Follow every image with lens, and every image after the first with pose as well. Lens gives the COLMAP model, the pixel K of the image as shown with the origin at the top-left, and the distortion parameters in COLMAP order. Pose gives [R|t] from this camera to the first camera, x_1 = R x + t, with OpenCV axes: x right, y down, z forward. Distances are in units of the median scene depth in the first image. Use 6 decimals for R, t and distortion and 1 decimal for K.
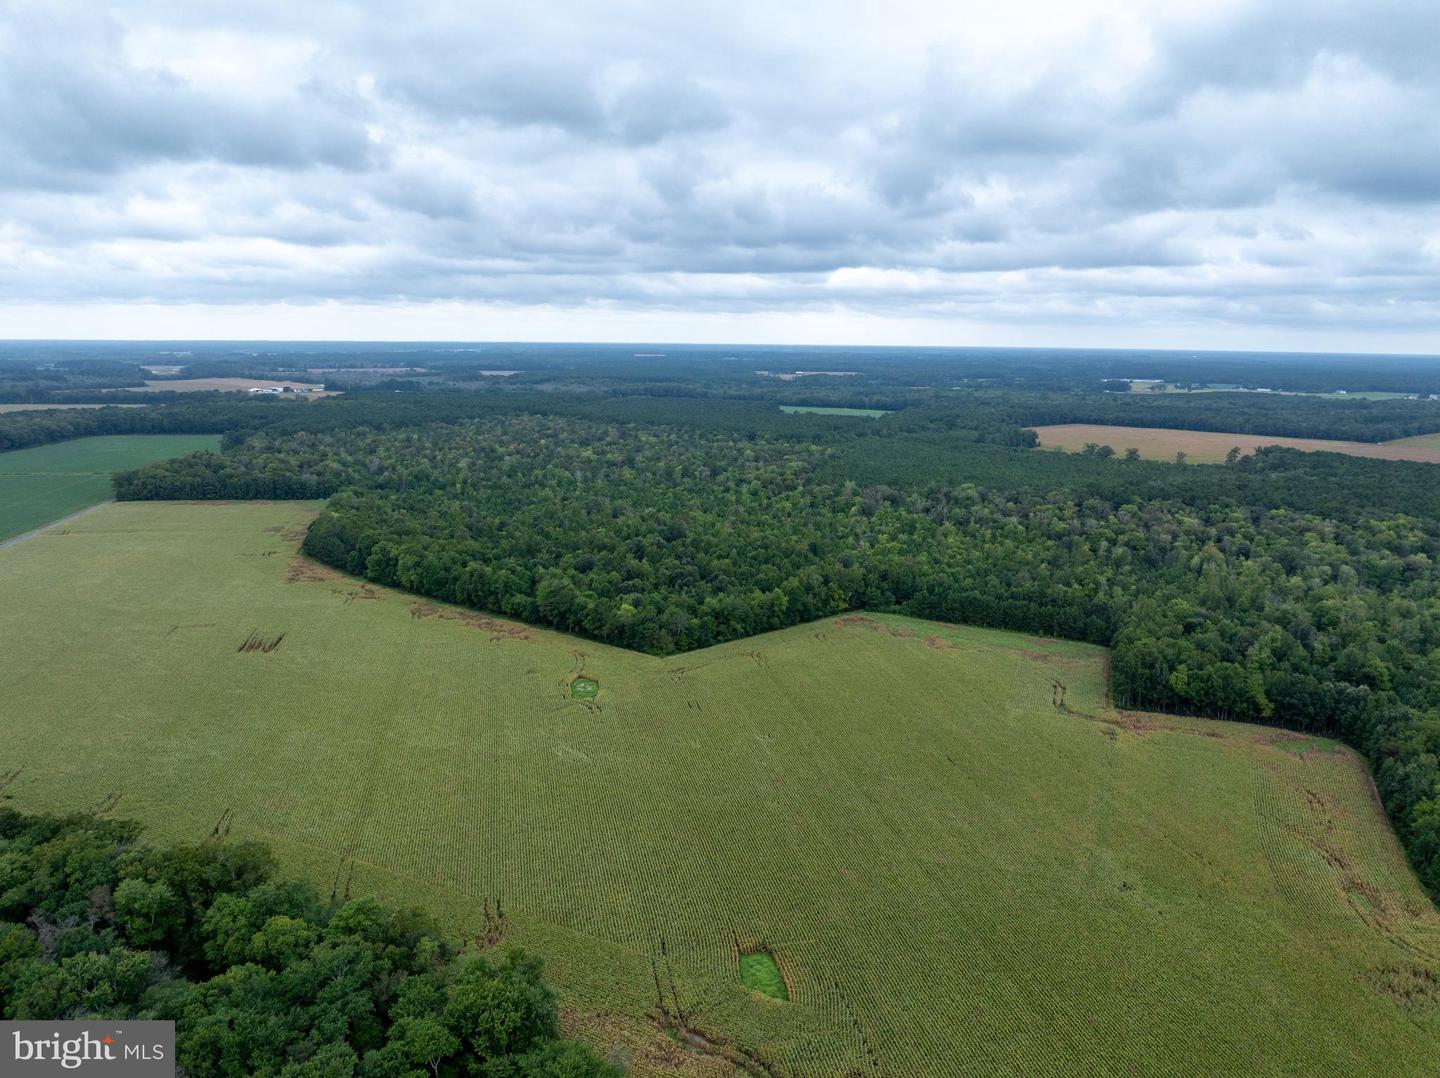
lens RADIAL K [[1014.4, 0, 726.9], [0, 1014.4, 517.1], [0, 0, 1]] dist [-0.037109, 0.000676]
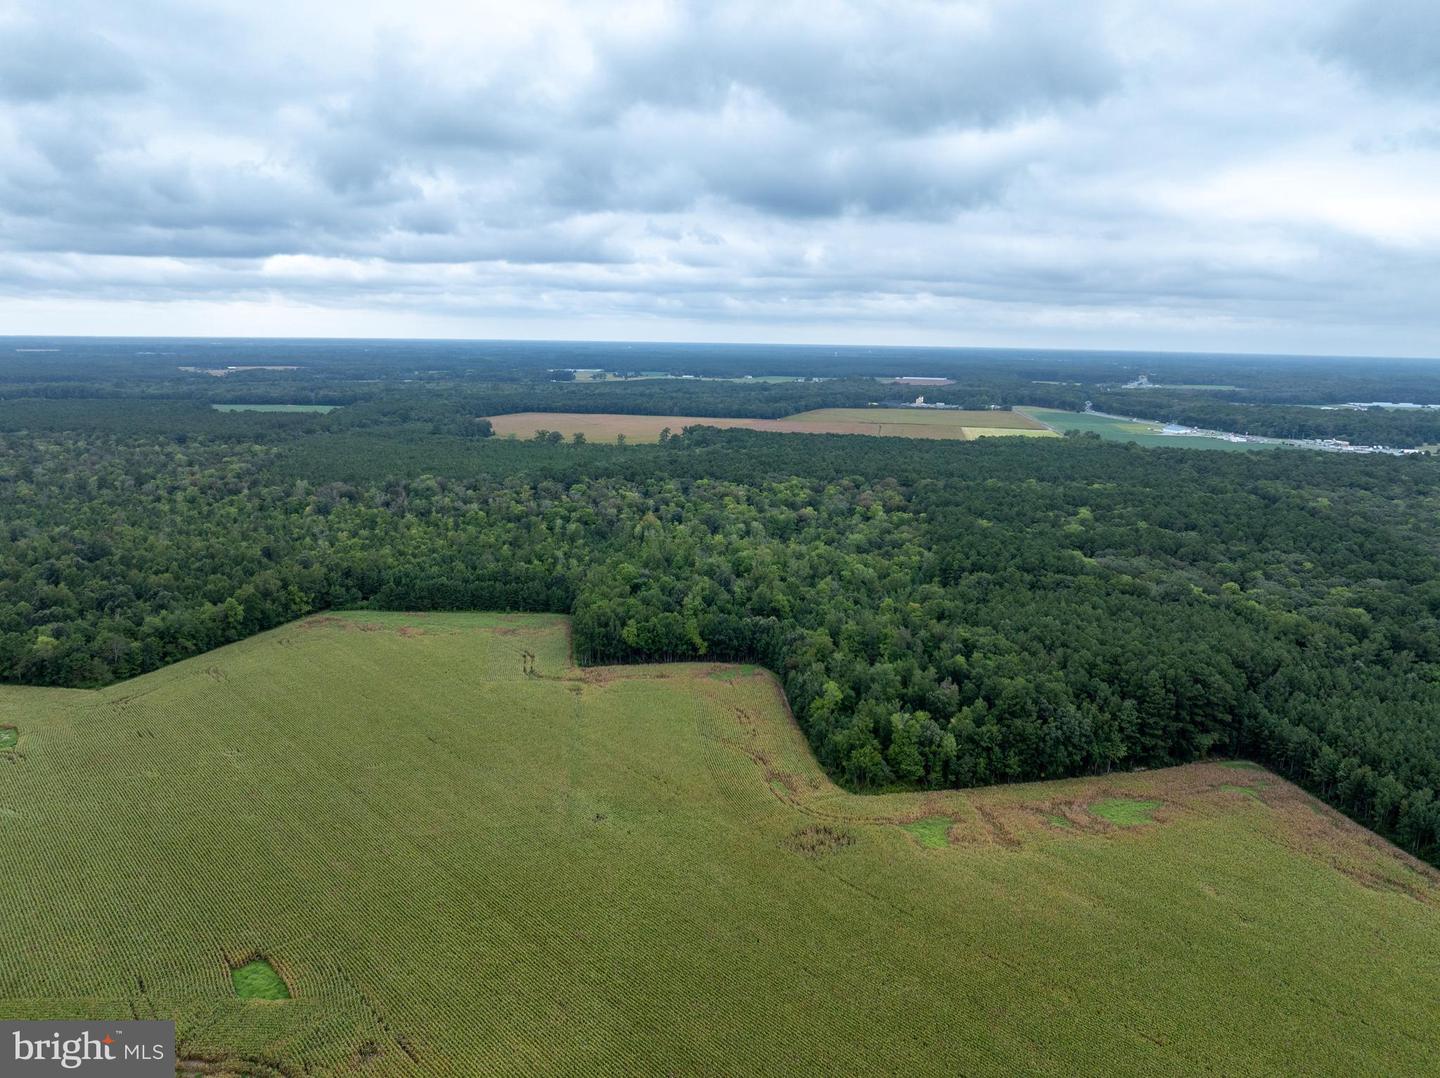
lens RADIAL K [[1014.4, 0, 726.9], [0, 1014.4, 517.1], [0, 0, 1]] dist [-0.037109, 0.000676]
pose [[0.865394, -0.083527, 0.494082, -0.004206], [0.079657, 0.996403, 0.028927, 0.004168], [-0.494721, 0.014324, 0.868934, -0.024425]]
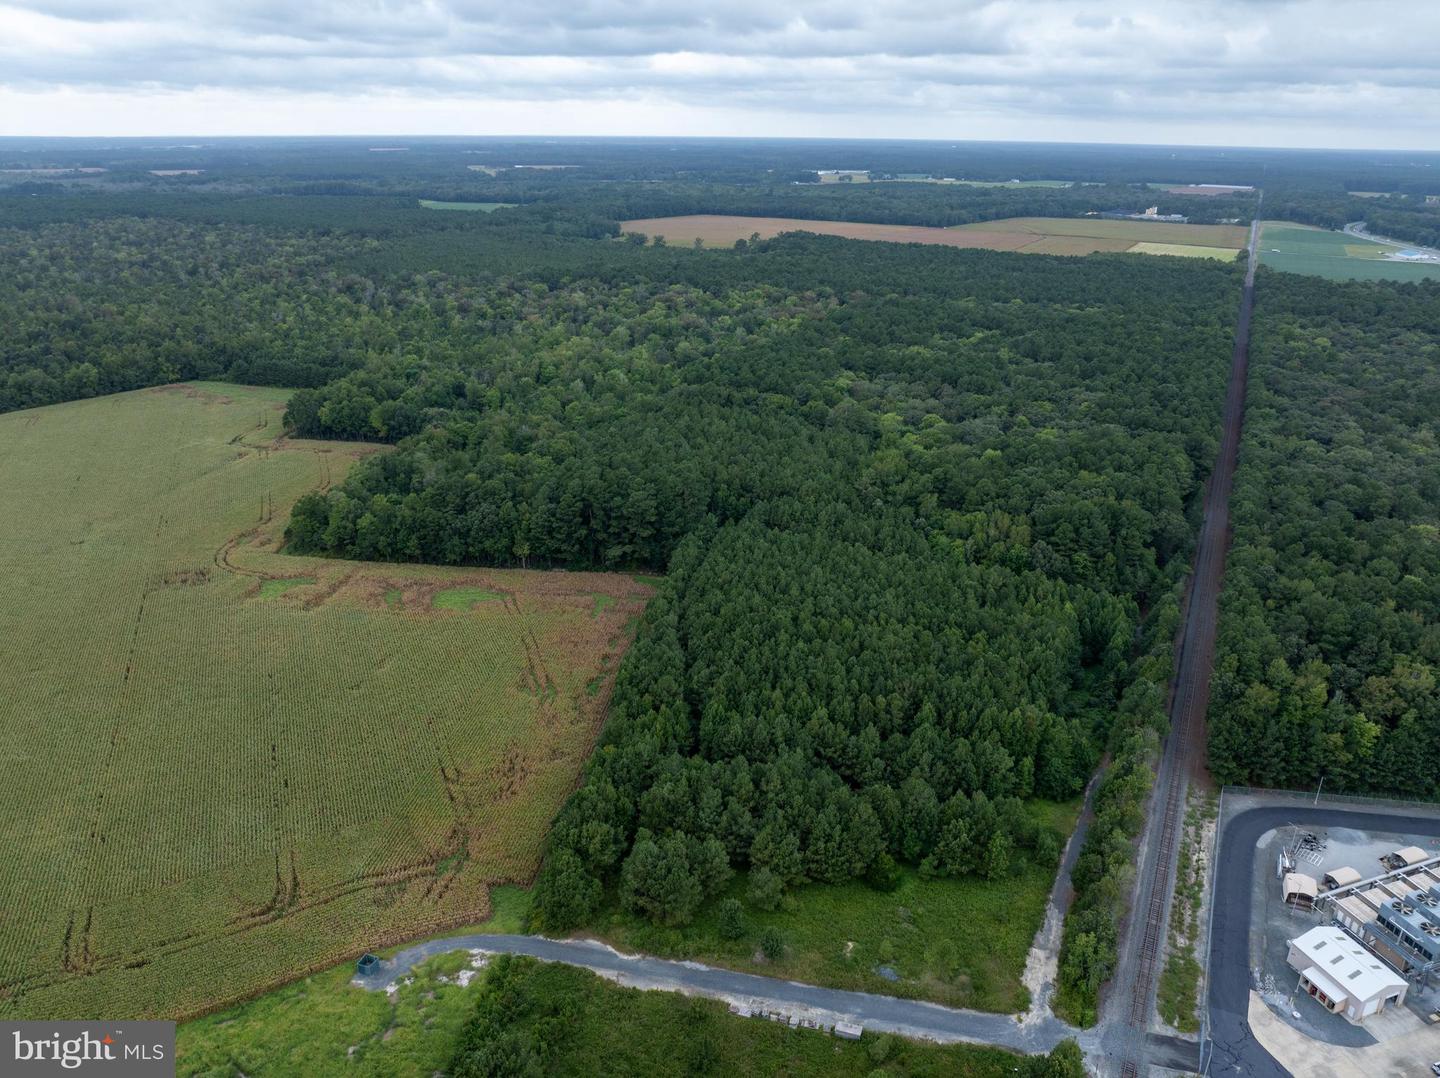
lens RADIAL K [[1017.7, 0, 726.0], [0, 1017.7, 508.8], [0, 0, 1]] dist [-0.035539, -0.006956]
pose [[0.980420, -0.068285, 0.184701, 0.395588], [0.033179, 0.981824, 0.186869, 0.031716], [-0.194104, -0.177081, 0.964866, -0.211393]]
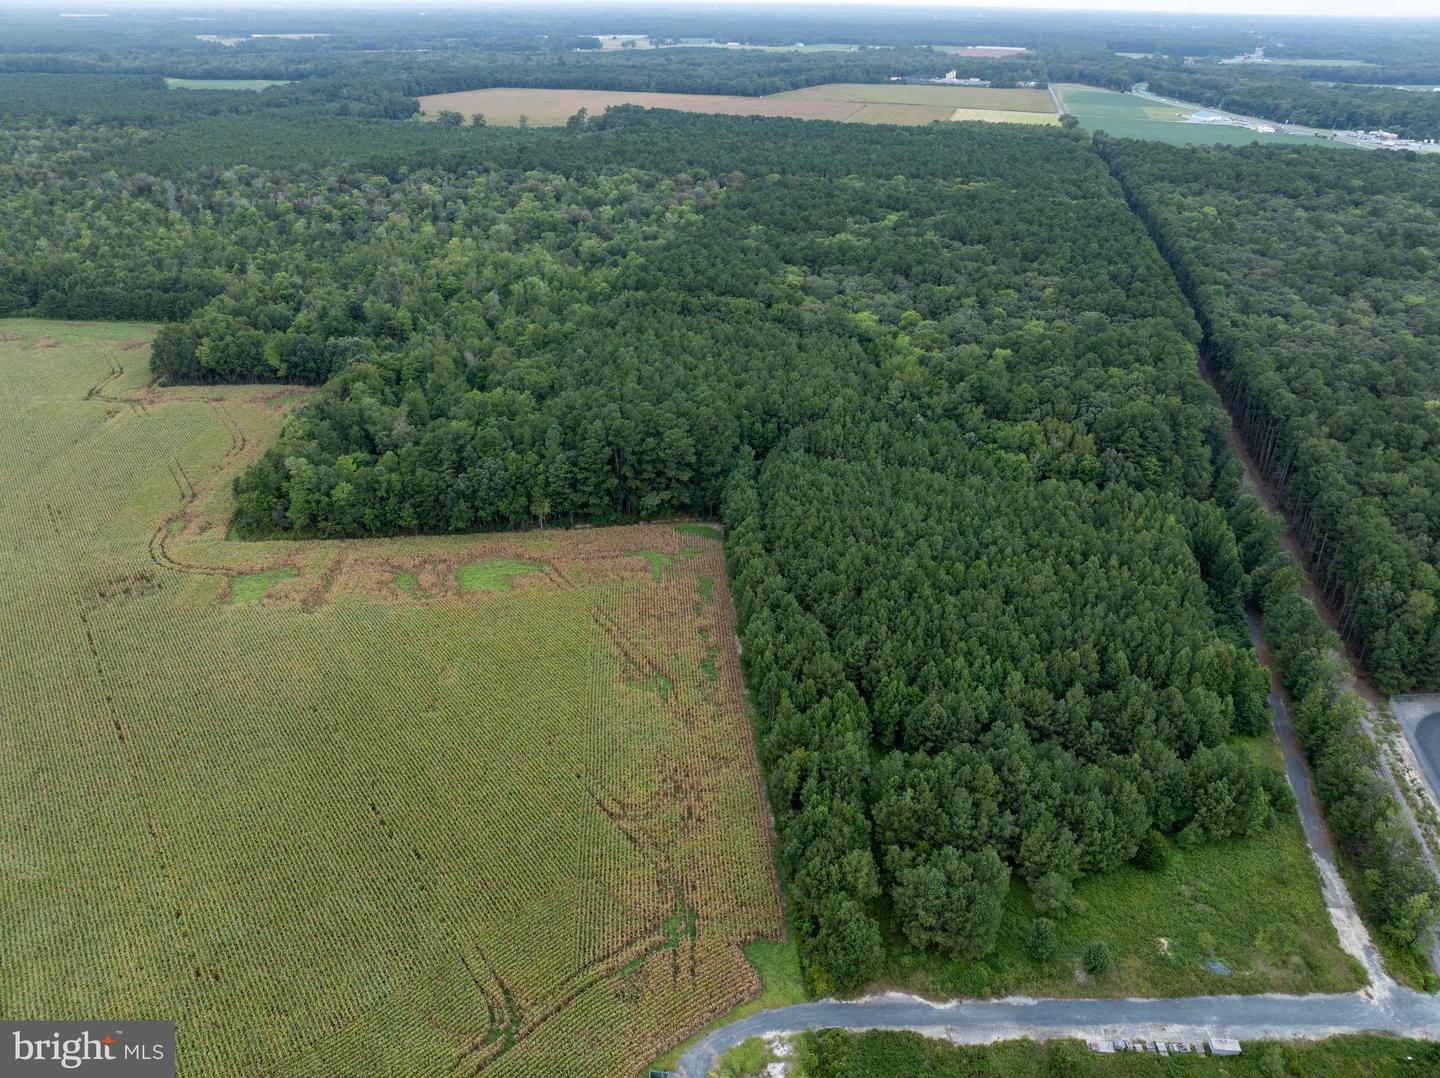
lens RADIAL K [[1014.4, 0, 726.9], [0, 1014.4, 517.1], [0, 0, 1]] dist [-0.037109, 0.000676]
pose [[0.911677, -0.187202, 0.365788, 0.298919], [0.066522, 0.945691, 0.318186, 0.013555], [-0.405488, -0.265750, 0.874618, -0.117729]]
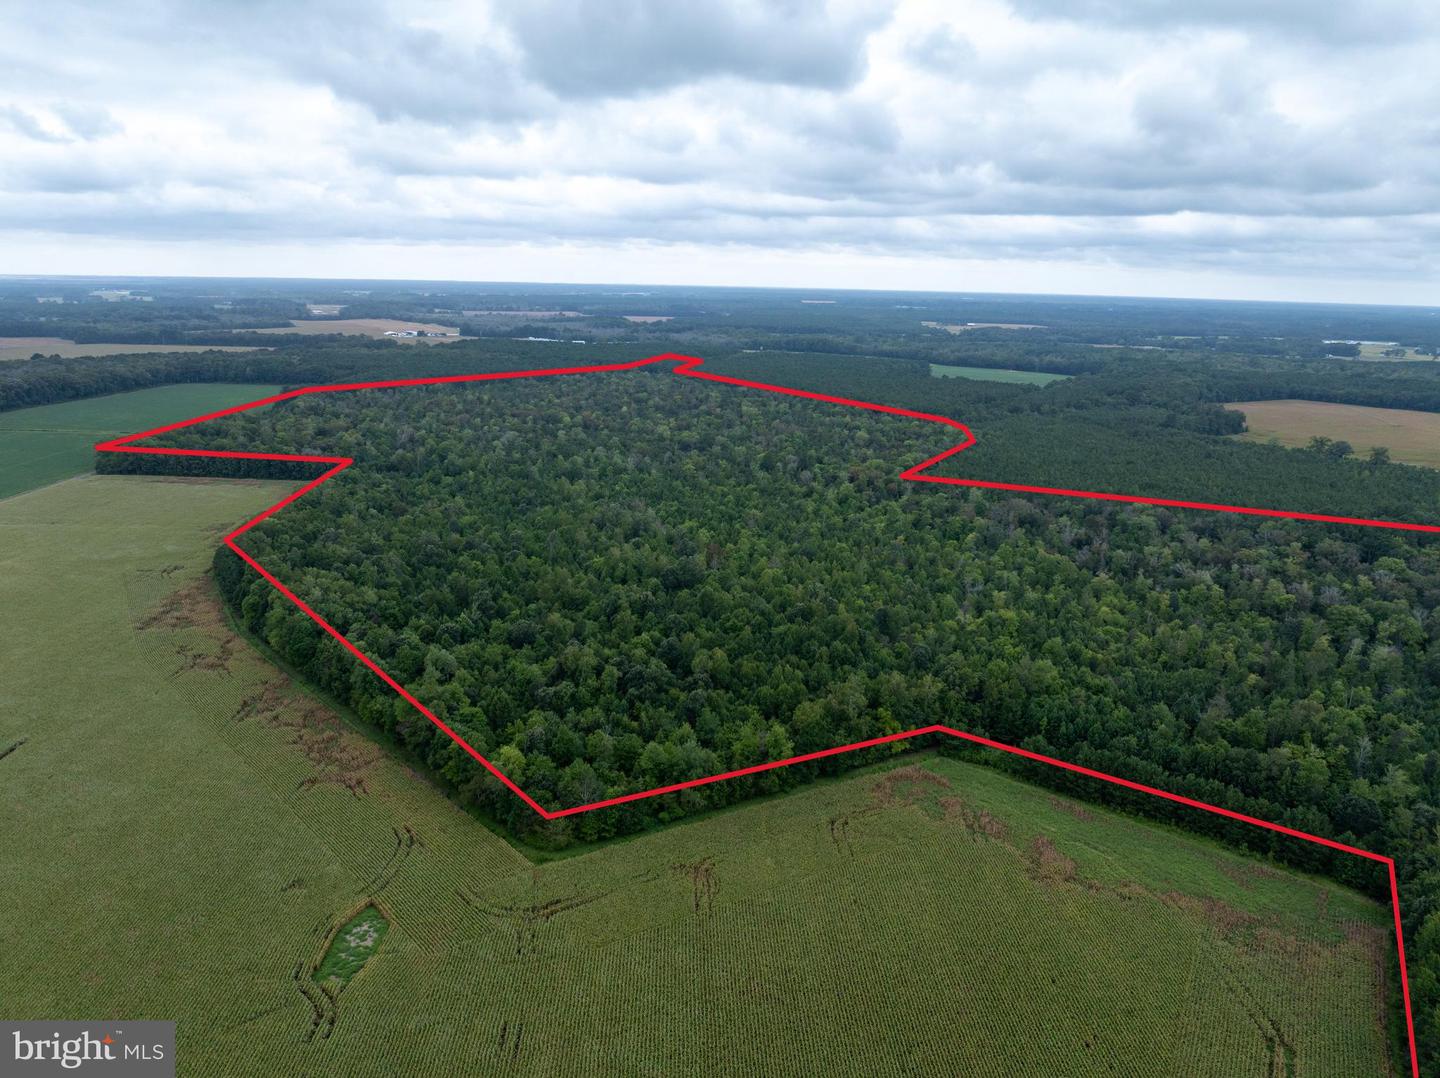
lens RADIAL K [[1017.7, 0, 726.0], [0, 1017.7, 508.8], [0, 0, 1]] dist [-0.035539, -0.006956]
pose [[0.984893, 0.048832, -0.166138, 0.081117], [-0.041482, 0.998013, 0.047429, -0.060294], [0.168124, -0.039821, 0.984961, 0.298360]]
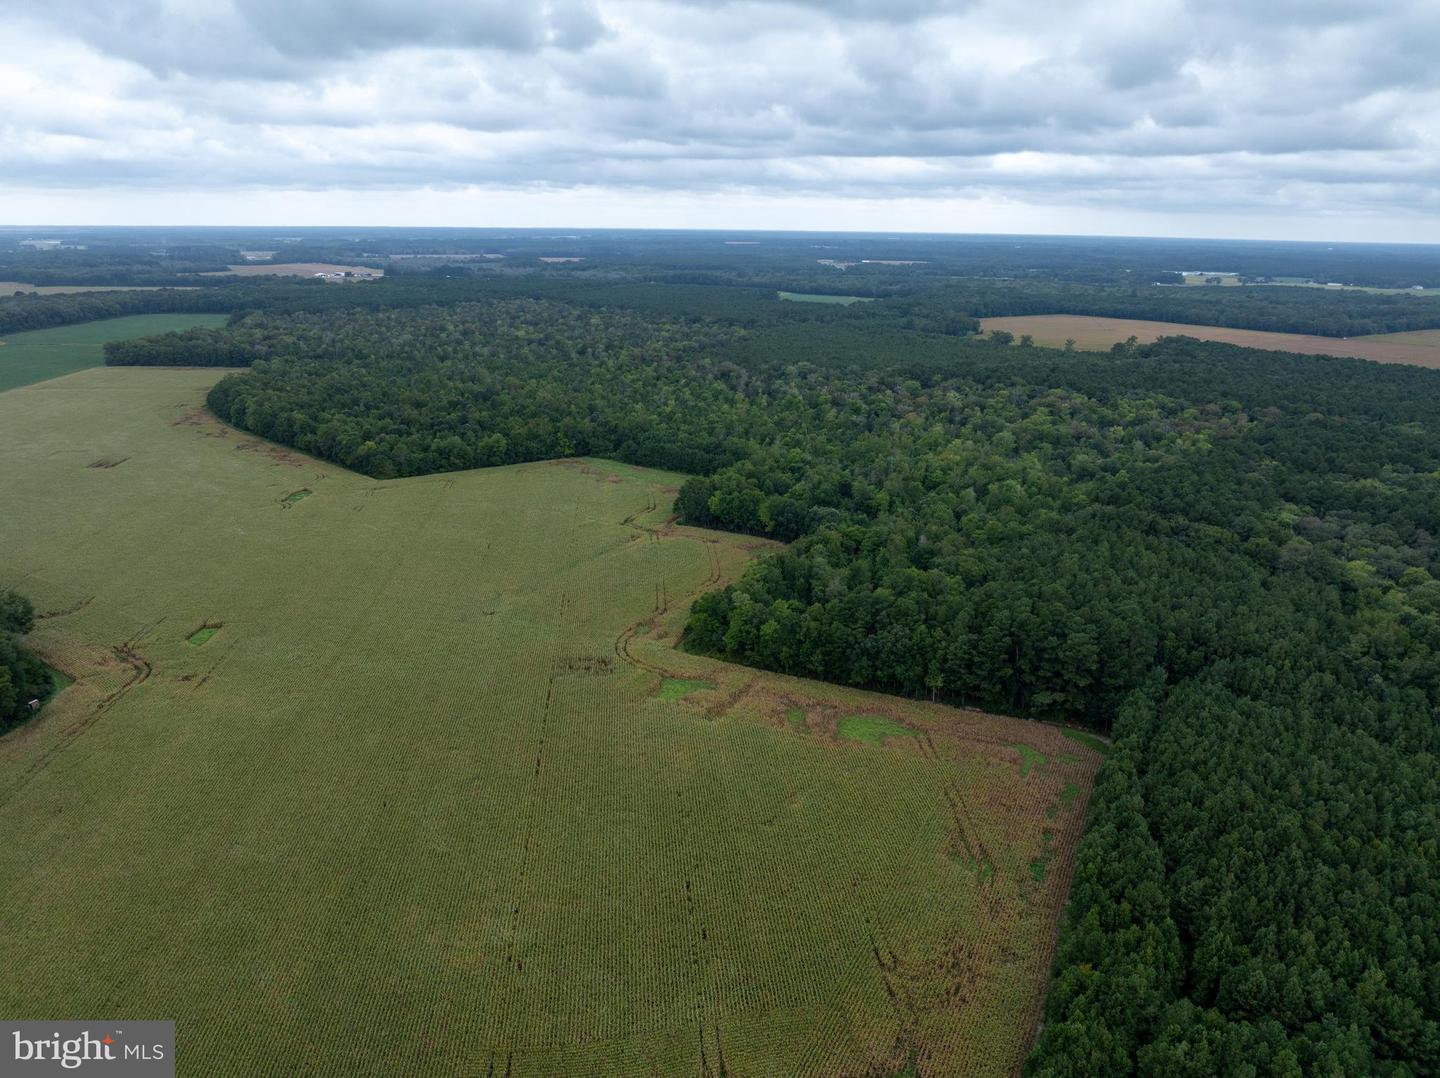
lens RADIAL K [[1014.4, 0, 726.9], [0, 1014.4, 517.1], [0, 0, 1]] dist [-0.037109, 0.000676]
pose [[0.993083, 0.034921, -0.112097, 0.342338], [-0.022805, 0.993933, 0.107601, 0.022671], [0.115174, -0.104301, 0.987854, -0.157837]]
